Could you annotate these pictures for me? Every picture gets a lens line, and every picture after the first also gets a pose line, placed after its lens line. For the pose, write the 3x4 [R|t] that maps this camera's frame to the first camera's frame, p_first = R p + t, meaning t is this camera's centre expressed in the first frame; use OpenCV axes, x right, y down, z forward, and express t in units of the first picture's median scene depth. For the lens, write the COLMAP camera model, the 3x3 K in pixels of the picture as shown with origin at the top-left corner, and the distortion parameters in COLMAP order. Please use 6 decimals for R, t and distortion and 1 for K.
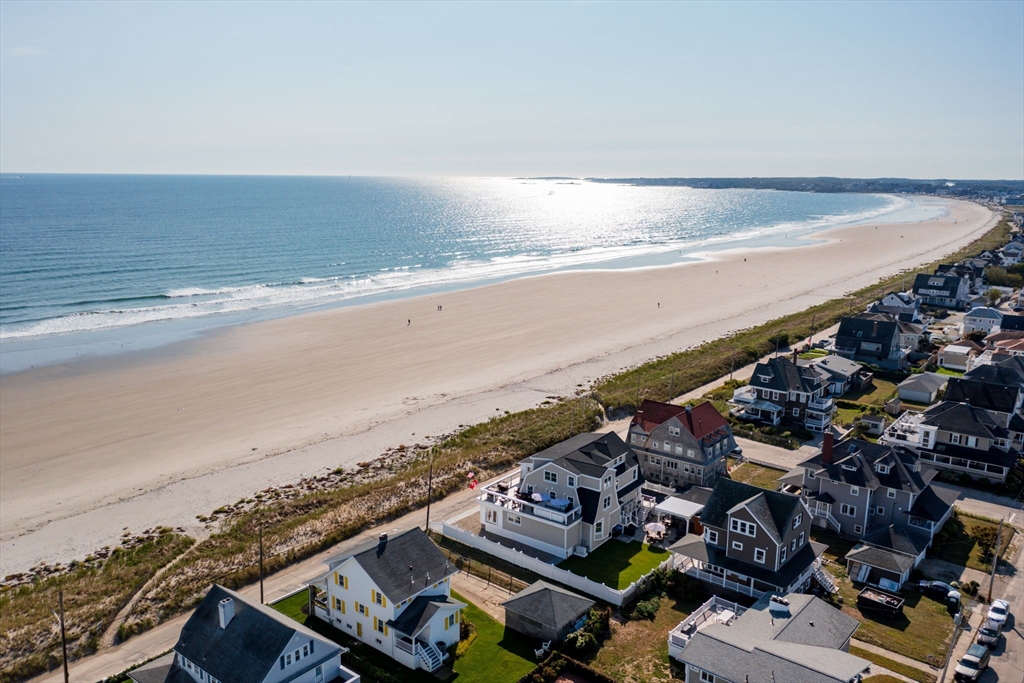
lens RADIAL K [[829.7, 0, 512.0], [0, 829.7, 341.5], [0, 0, 1]] dist [-0.030842, -0.002560]
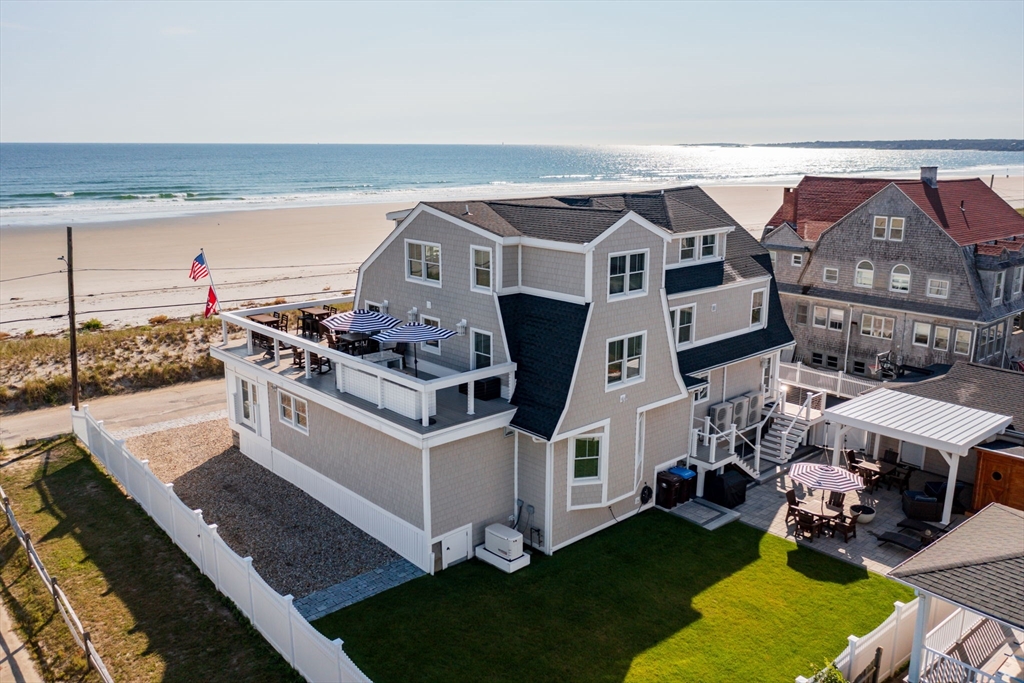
lens RADIAL K [[834.2, 0, 516.3], [0, 834.2, 339.5], [0, 0, 1]] dist [-0.026752, 0.007933]
pose [[0.982154, 0.035315, -0.184732, 0.125105], [-0.032205, 0.999285, 0.019814, 0.178901], [0.185299, -0.013511, 0.982589, 0.725932]]
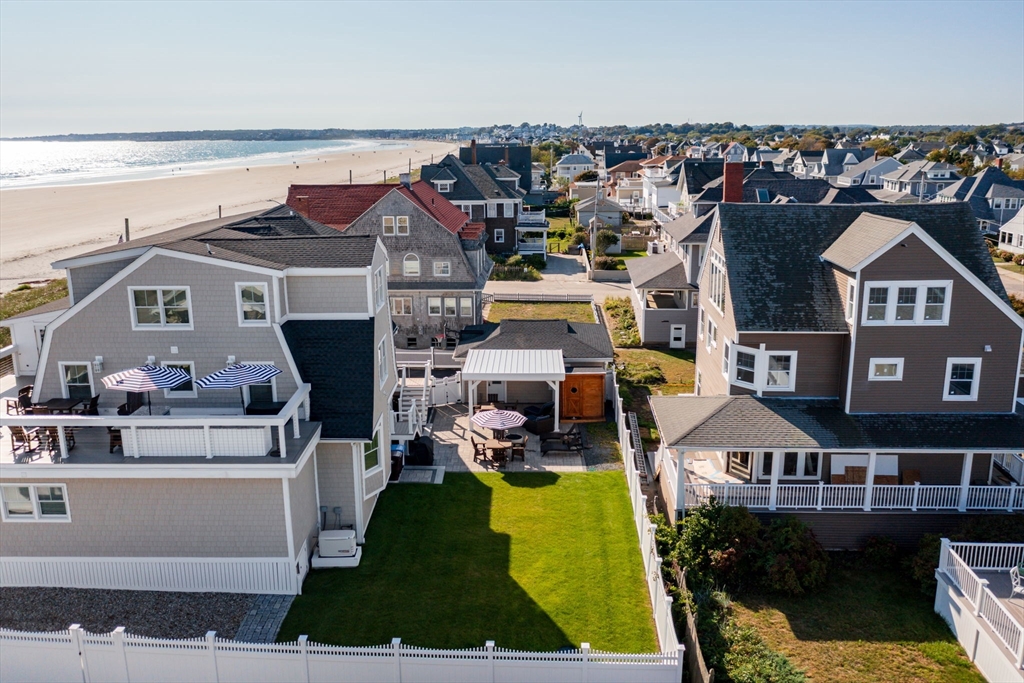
lens RADIAL K [[834.2, 0, 516.3], [0, 834.2, 339.5], [0, 0, 1]] dist [-0.026752, 0.007933]
pose [[0.801603, -0.157408, 0.576762, -0.015731], [0.139236, 0.987343, 0.075948, 0.166059], [-0.581417, 0.019426, 0.813374, 0.711675]]
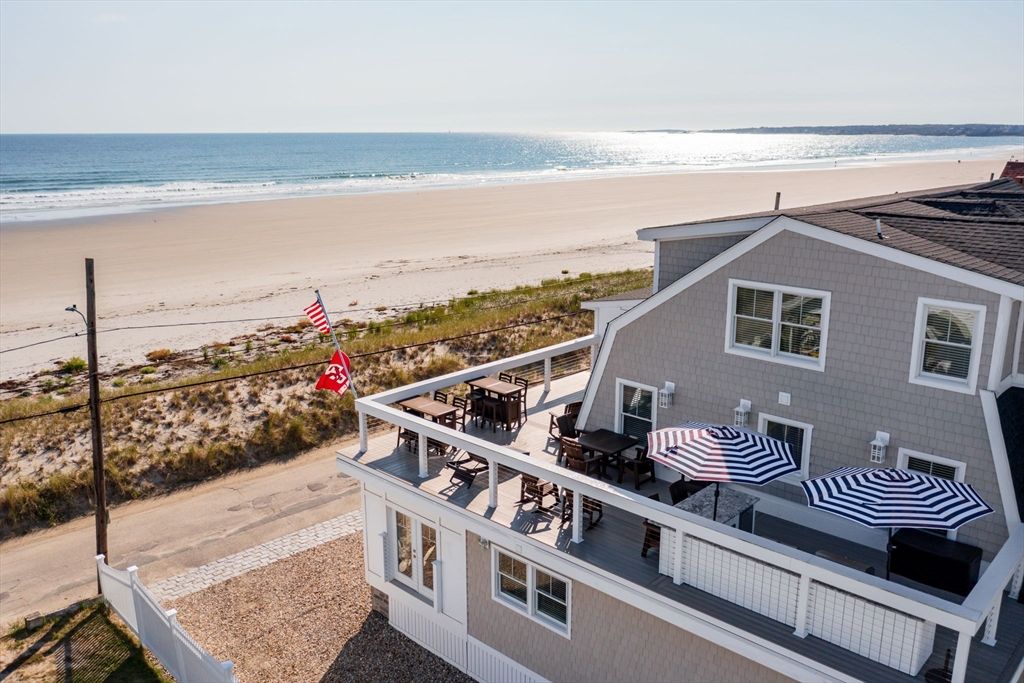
lens RADIAL K [[829.7, 0, 512.0], [0, 829.7, 341.5], [0, 0, 1]] dist [-0.030842, -0.002560]
pose [[0.991851, 0.016604, -0.126315, 0.017825], [-0.012177, 0.999287, 0.035735, 0.159165], [0.126818, -0.033905, 0.991346, 0.831788]]
